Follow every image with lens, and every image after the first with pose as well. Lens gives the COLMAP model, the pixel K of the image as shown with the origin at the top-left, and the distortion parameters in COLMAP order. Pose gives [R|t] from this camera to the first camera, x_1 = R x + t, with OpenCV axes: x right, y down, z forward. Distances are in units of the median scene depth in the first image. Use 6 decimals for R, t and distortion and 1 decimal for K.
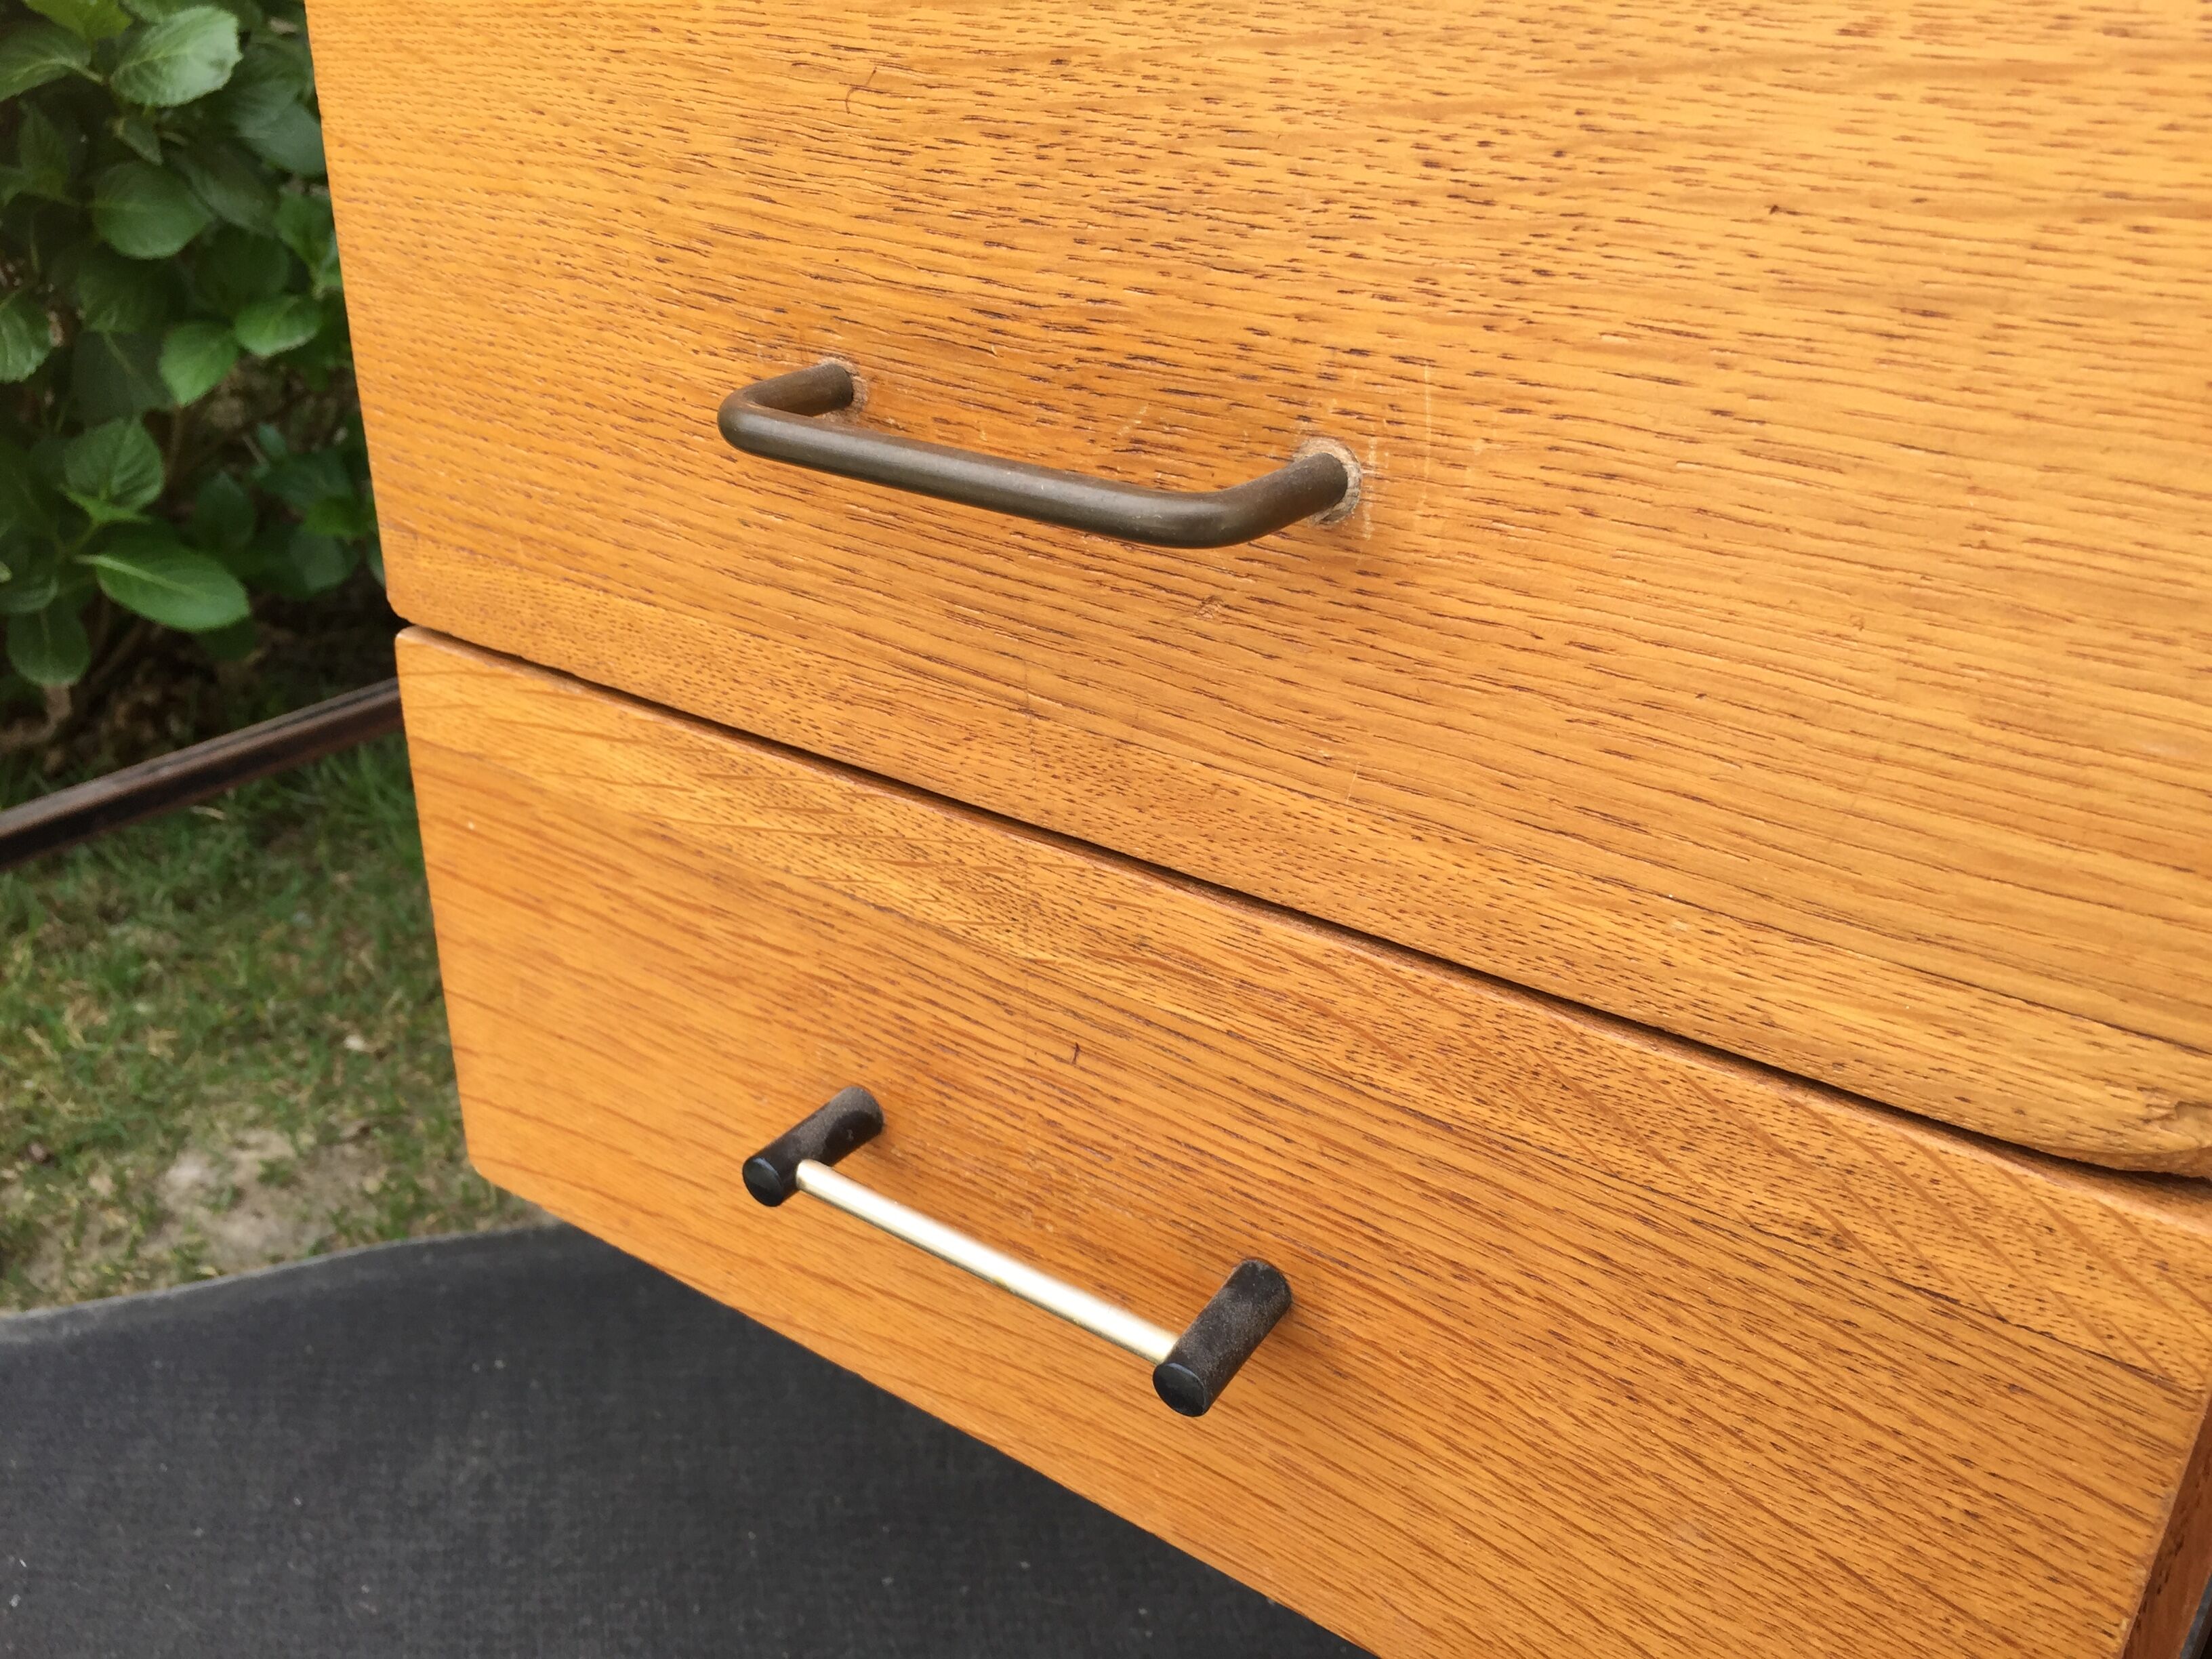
lens RADIAL K [[1904.2, 0, 1134.4], [0, 1904.2, 822.0], [0, 0, 1]] dist [0.082473, -0.119533]
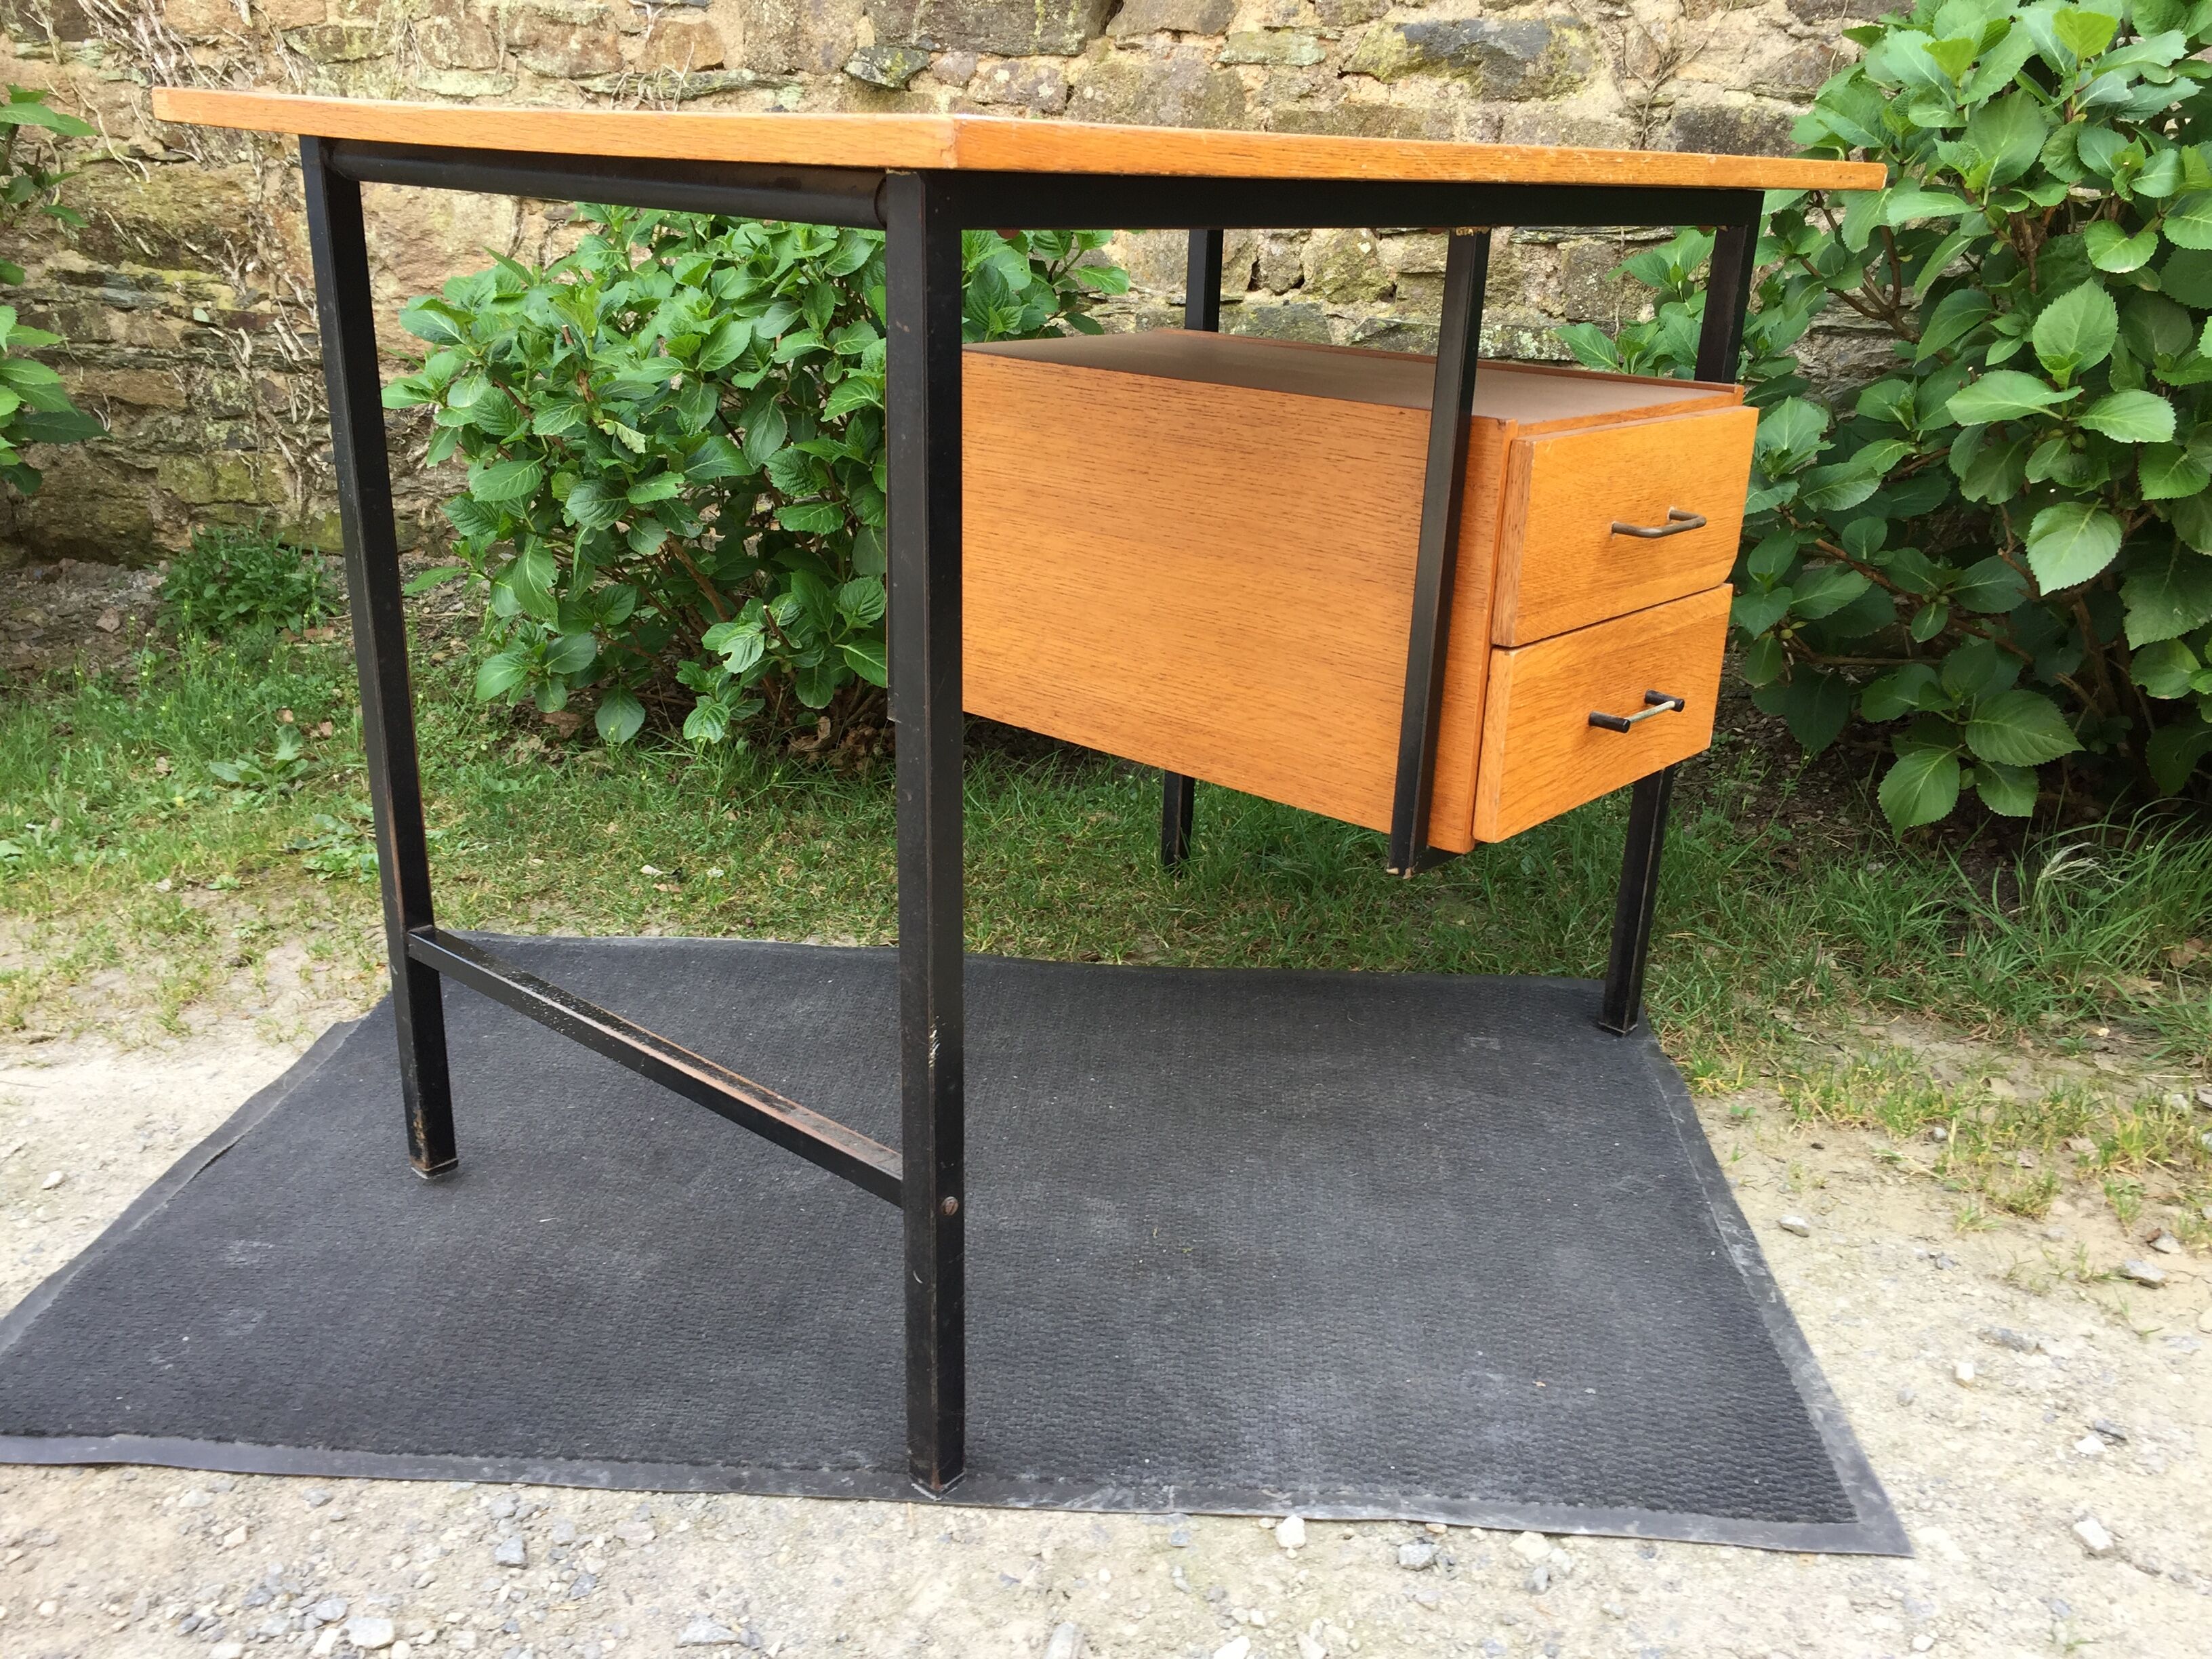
lens RADIAL K [[1904.2, 0, 1107.7], [0, 1904.2, 822.1], [0, 0, 1]] dist [0.082473, -0.119533]
pose [[0.904705, 0.142763, -0.401406, 0.565608], [-0.189503, 0.978695, -0.079028, 0.158163], [0.381571, 0.147565, 0.912484, -0.698178]]
